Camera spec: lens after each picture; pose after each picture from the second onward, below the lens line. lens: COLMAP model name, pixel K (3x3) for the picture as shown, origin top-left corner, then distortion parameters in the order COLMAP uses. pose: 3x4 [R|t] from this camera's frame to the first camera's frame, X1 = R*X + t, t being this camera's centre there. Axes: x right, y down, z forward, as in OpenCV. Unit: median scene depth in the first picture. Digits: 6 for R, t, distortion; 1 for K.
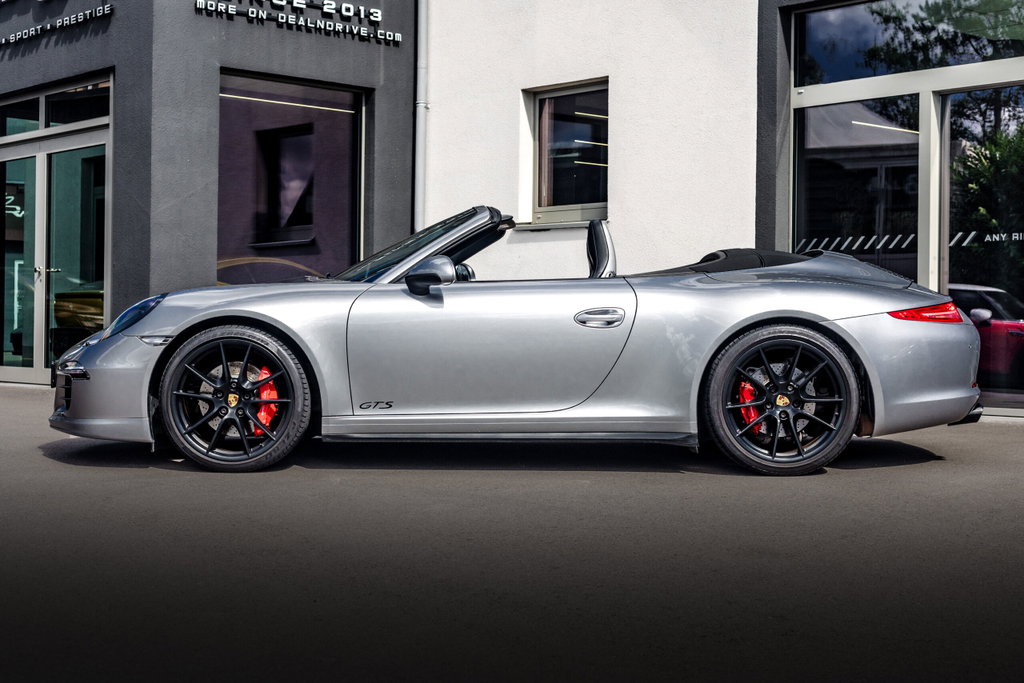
lens RADIAL K [[1640.4, 0, 512.0], [0, 1640.4, 341.5], [0, 0, 1]] dist [0.007745, 0.082589]
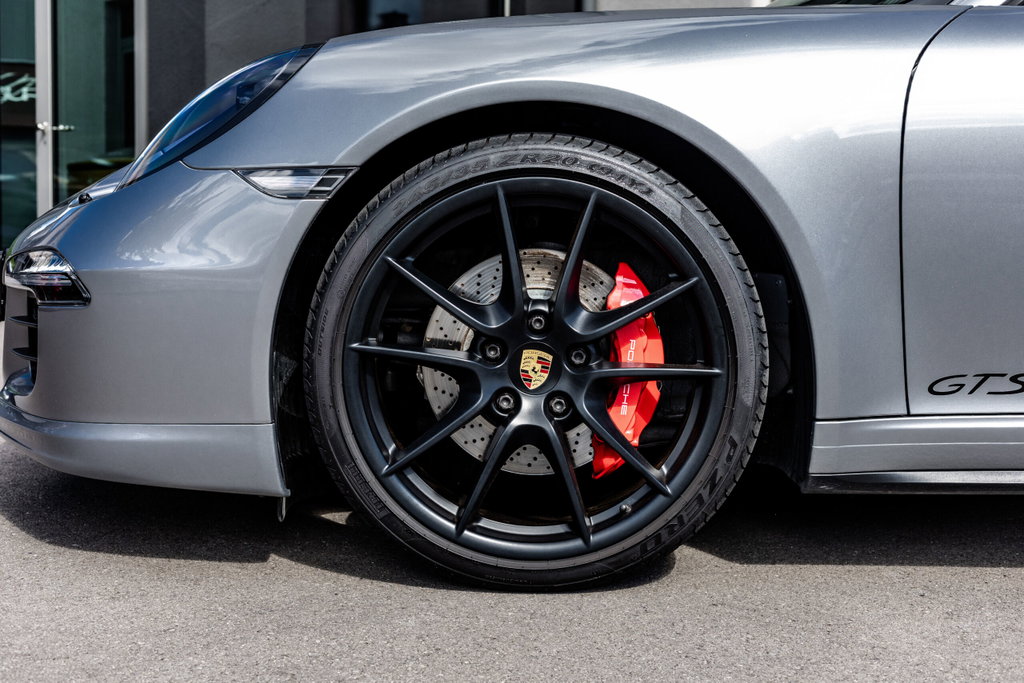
lens RADIAL K [[1476.0, 0, 512.0], [0, 1476.0, 341.5], [0, 0, 1]] dist [-0.017338, -0.030795]
pose [[0.999991, -0.000793, 0.004093, -0.174627], [0.000521, 0.997819, 0.066014, 0.011261], [-0.004137, -0.066012, 0.997810, 0.707397]]
